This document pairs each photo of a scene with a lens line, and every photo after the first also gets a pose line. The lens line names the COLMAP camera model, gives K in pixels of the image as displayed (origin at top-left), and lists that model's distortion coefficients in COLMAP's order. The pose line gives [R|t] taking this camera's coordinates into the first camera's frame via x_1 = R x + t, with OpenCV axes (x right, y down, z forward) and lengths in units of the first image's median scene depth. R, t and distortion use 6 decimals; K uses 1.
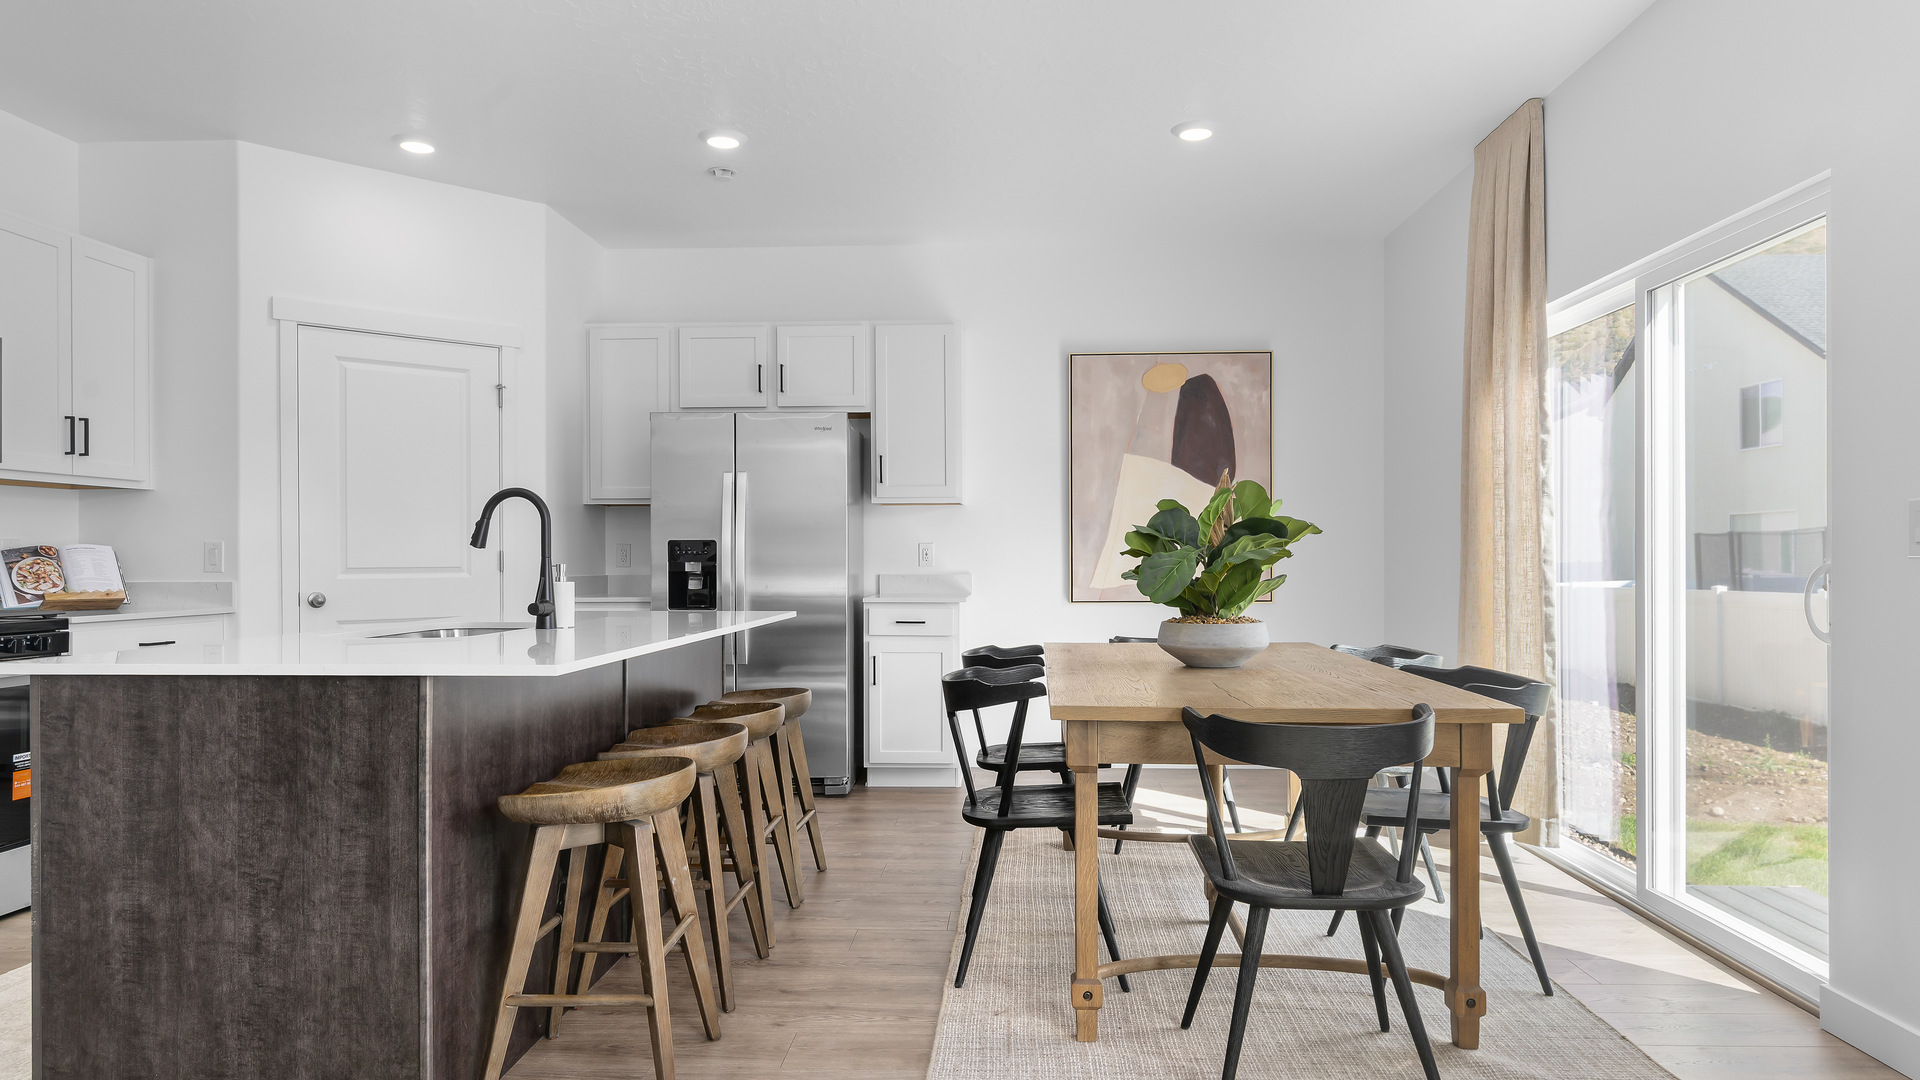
lens RADIAL K [[1169.4, 0, 972.3], [0, 1169.4, 558.9], [0, 0, 1]] dist [-0.002368, -0.001390]
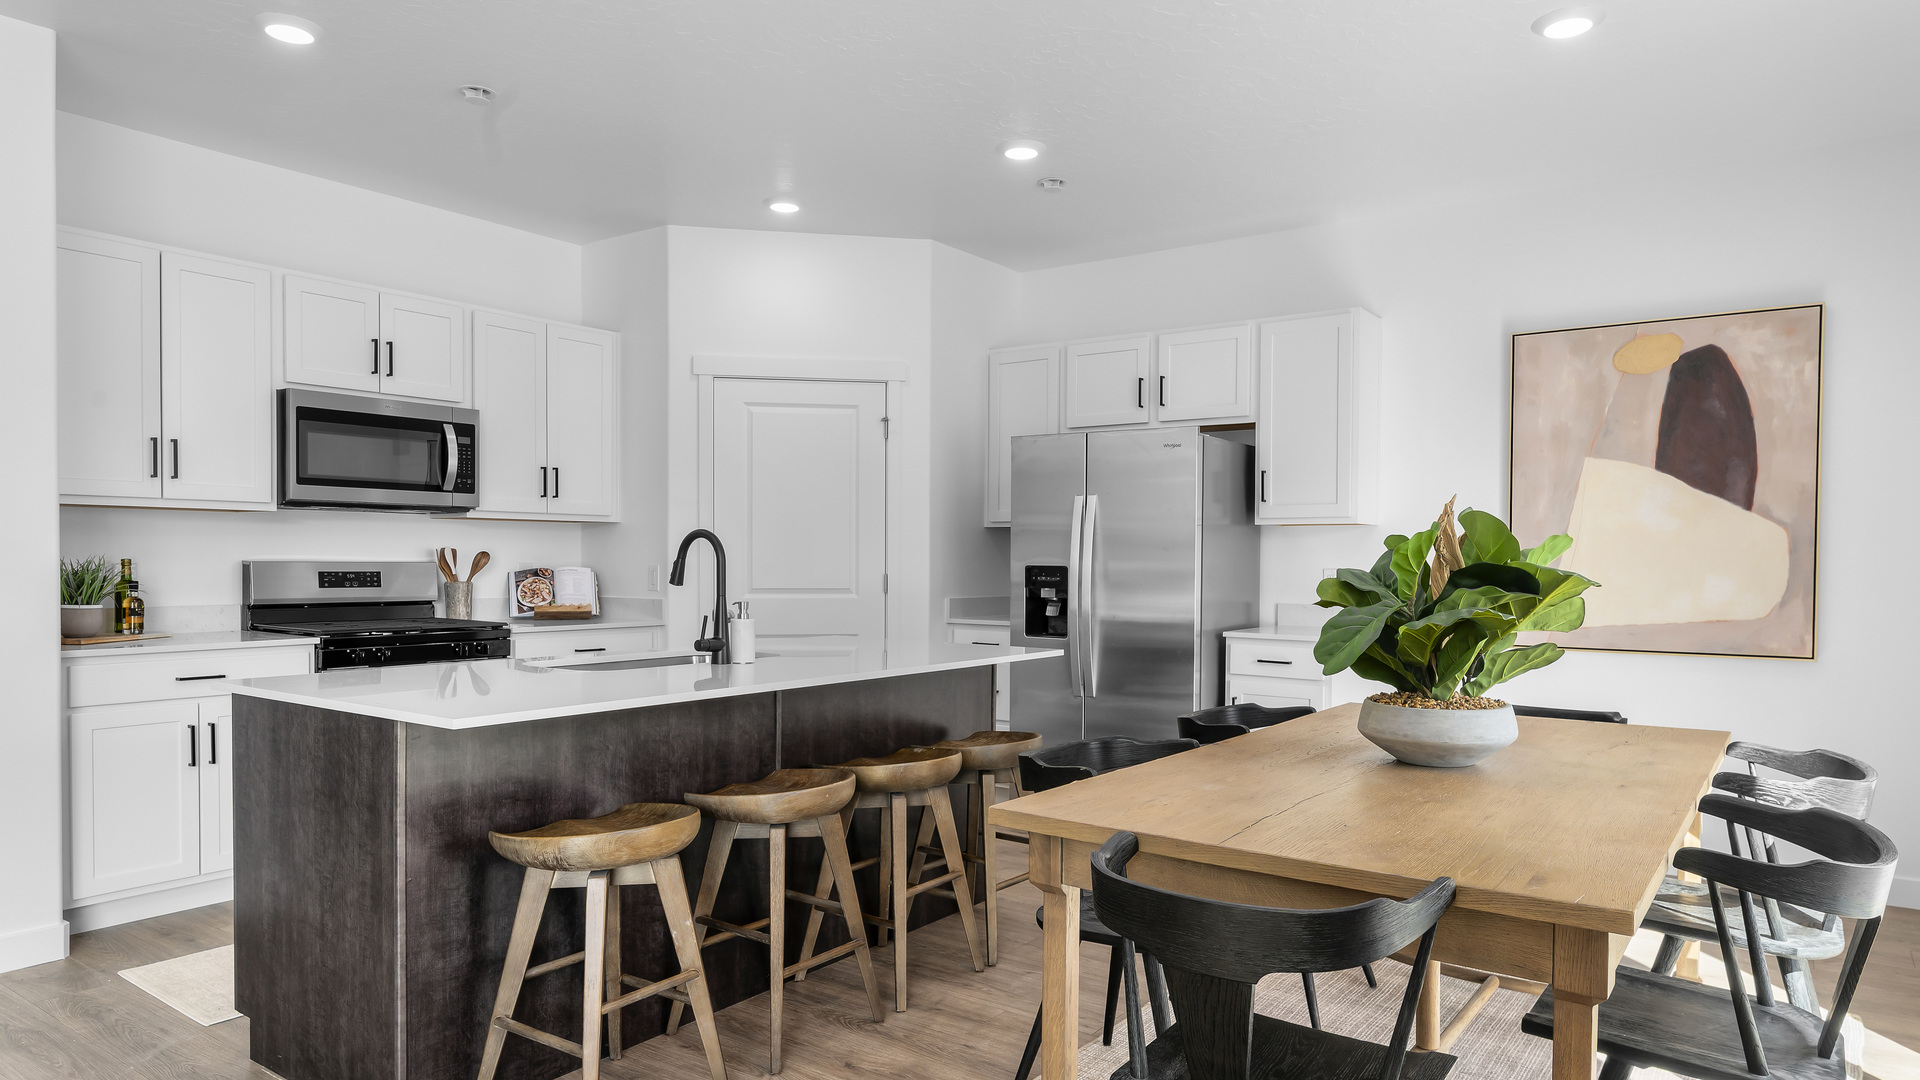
lens RADIAL K [[1169.4, 0, 967.4], [0, 1169.4, 580.1], [0, 0, 1]] dist [-0.002368, -0.001390]
pose [[0.839253, 0.019321, -0.543397, 0.269151], [-0.009743, 0.999742, 0.020499, -0.026917], [0.543653, -0.011910, 0.839226, 0.167454]]
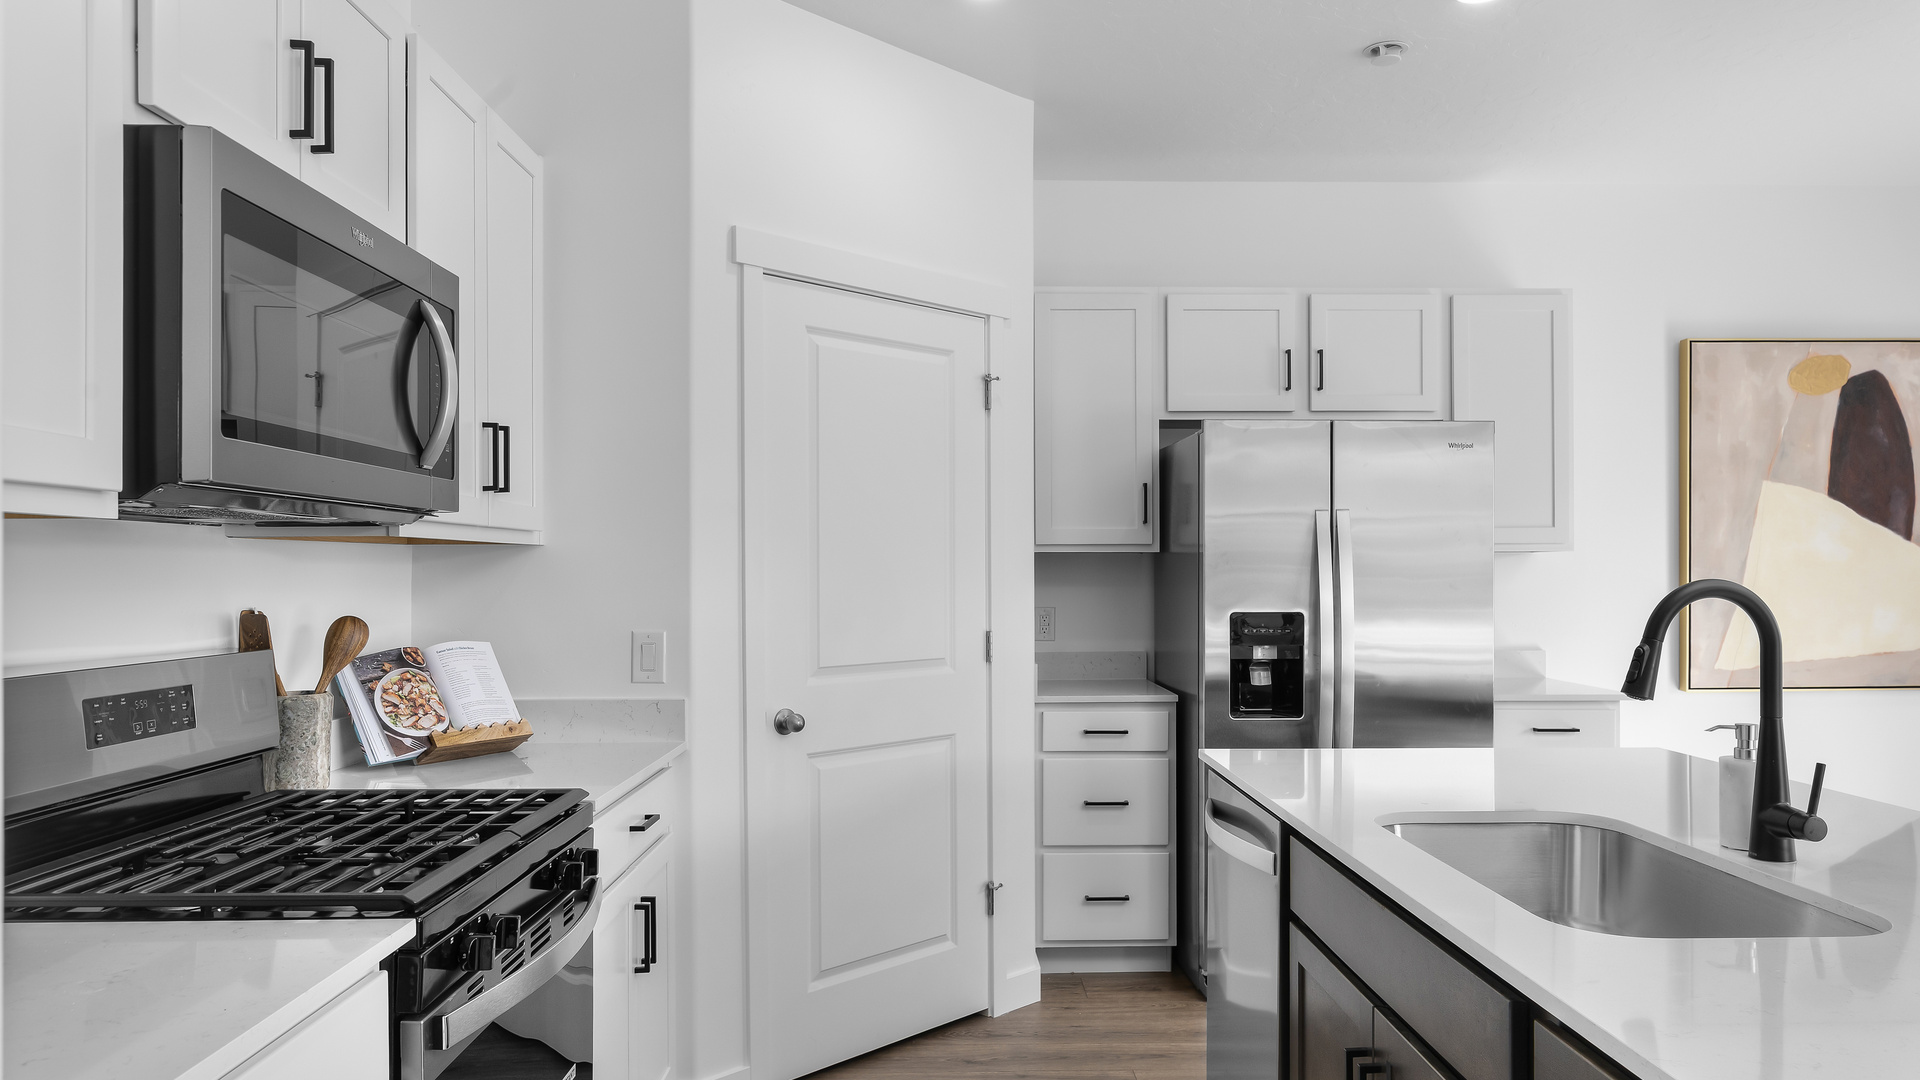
lens RADIAL K [[1297.7, 0, 979.4], [0, 1297.7, 573.5], [0, 0, 1]] dist [0.005656, -0.001197]
pose [[0.997126, -0.000468, 0.075764, -0.525209], [0.000375, 0.999999, 0.001240, -0.044909], [-0.075765, -0.001208, 0.997125, 0.318986]]
